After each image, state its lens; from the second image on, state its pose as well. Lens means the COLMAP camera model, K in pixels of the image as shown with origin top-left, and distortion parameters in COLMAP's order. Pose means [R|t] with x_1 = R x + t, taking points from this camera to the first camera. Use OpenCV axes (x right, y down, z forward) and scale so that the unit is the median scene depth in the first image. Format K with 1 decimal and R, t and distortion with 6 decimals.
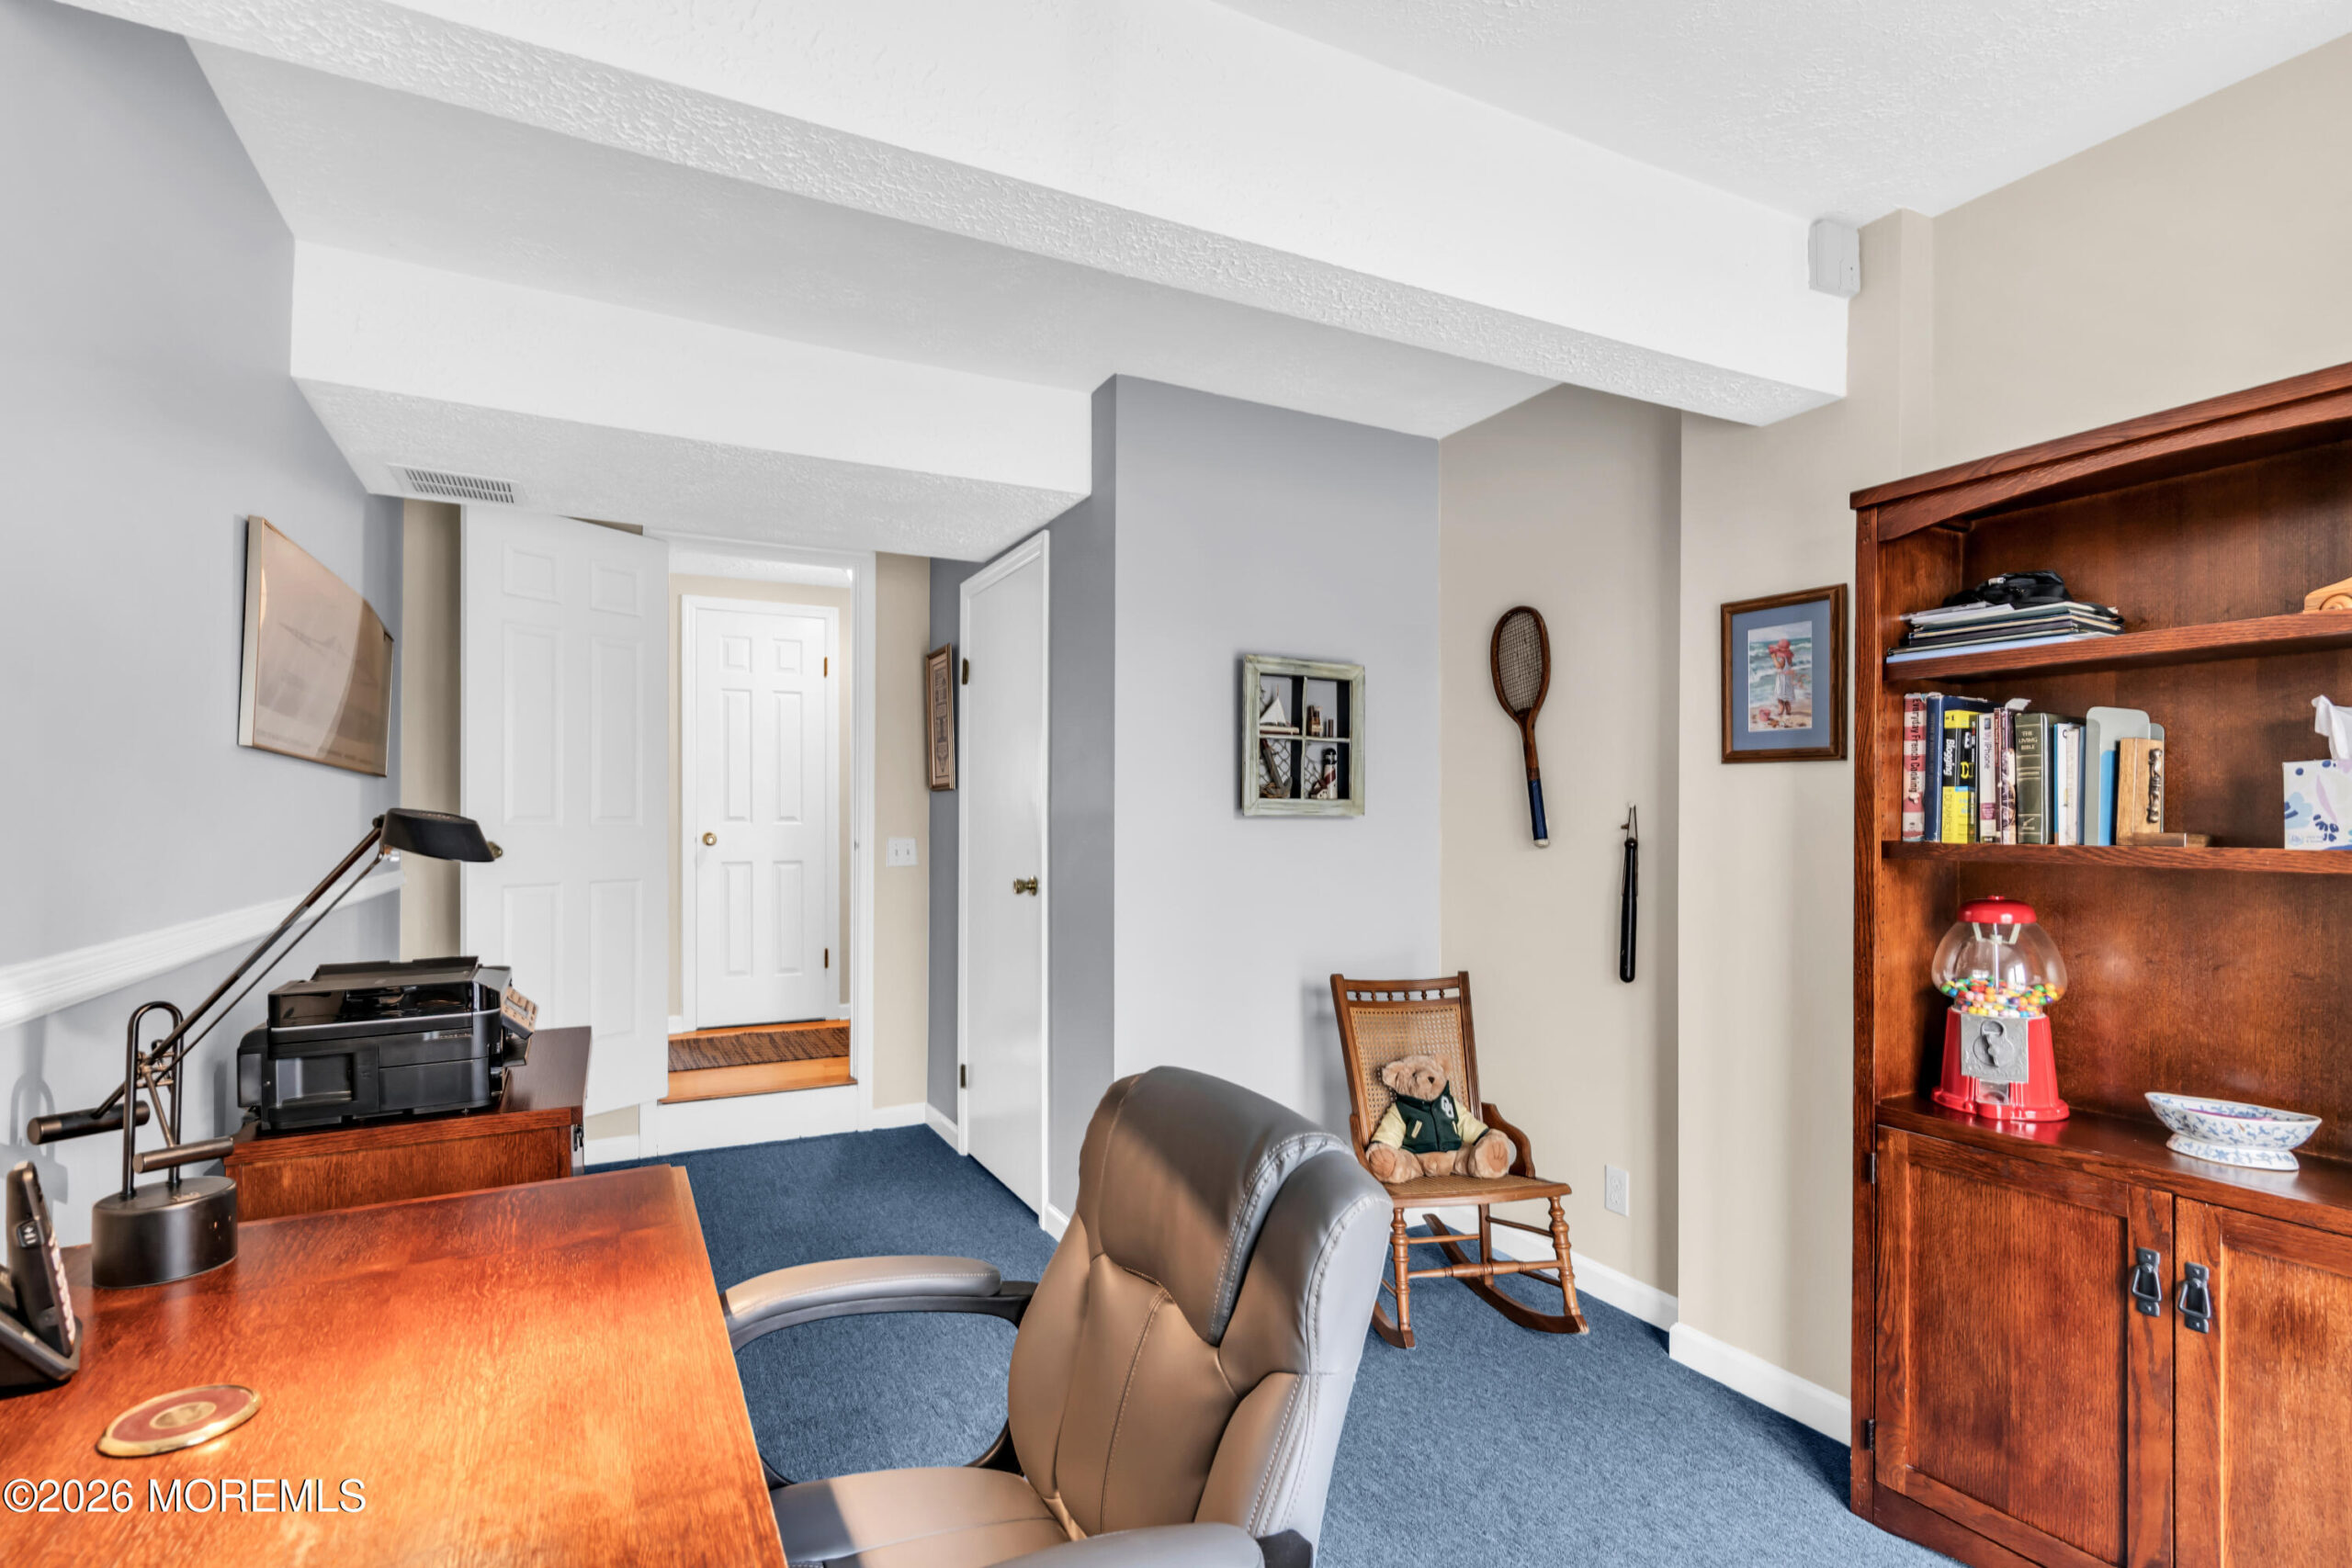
lens RADIAL K [[1066.0, 0, 1174.6], [0, 1066.0, 803.4], [0, 0, 1]] dist [-0.000074, 0.004705]
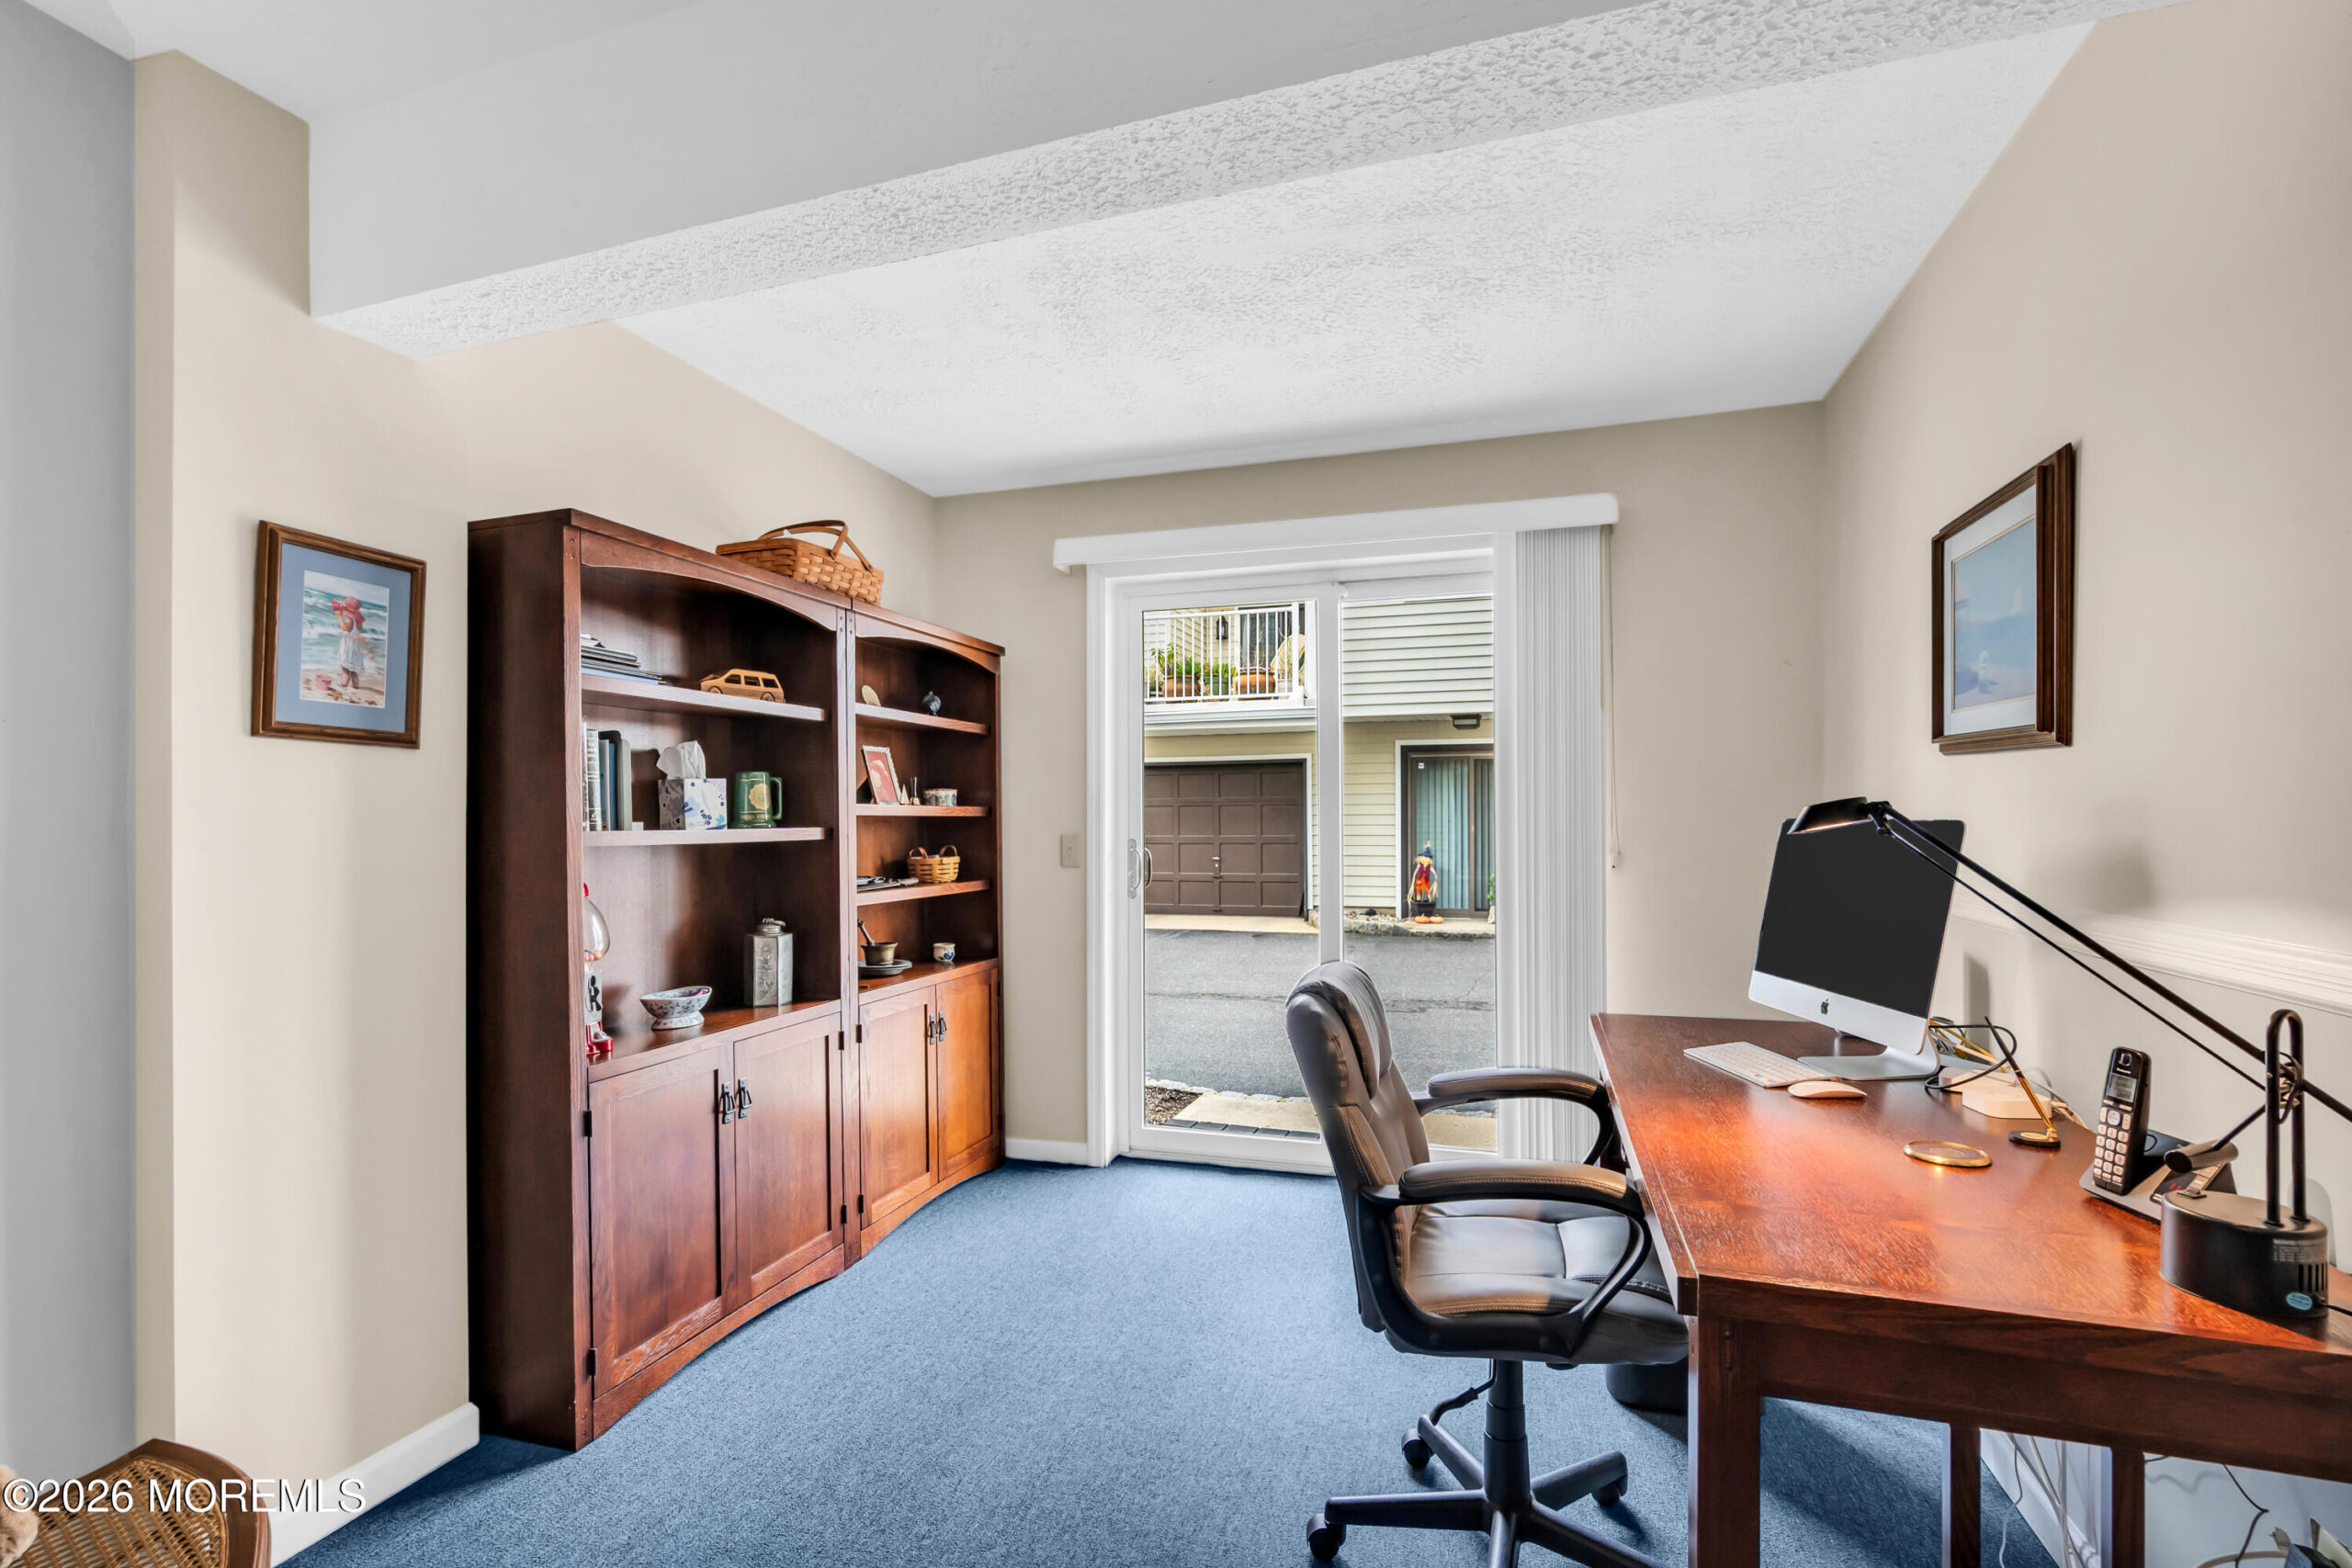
lens RADIAL K [[1066.0, 0, 1175.9], [0, 1066.0, 806.5], [0, 0, 1]] dist [-0.000074, 0.004705]
pose [[-0.688402, 0.005237, 0.725311, -0.482736], [-0.008035, 0.999858, -0.014846, 0.018232], [-0.725285, -0.016047, -0.688262, 1.099944]]
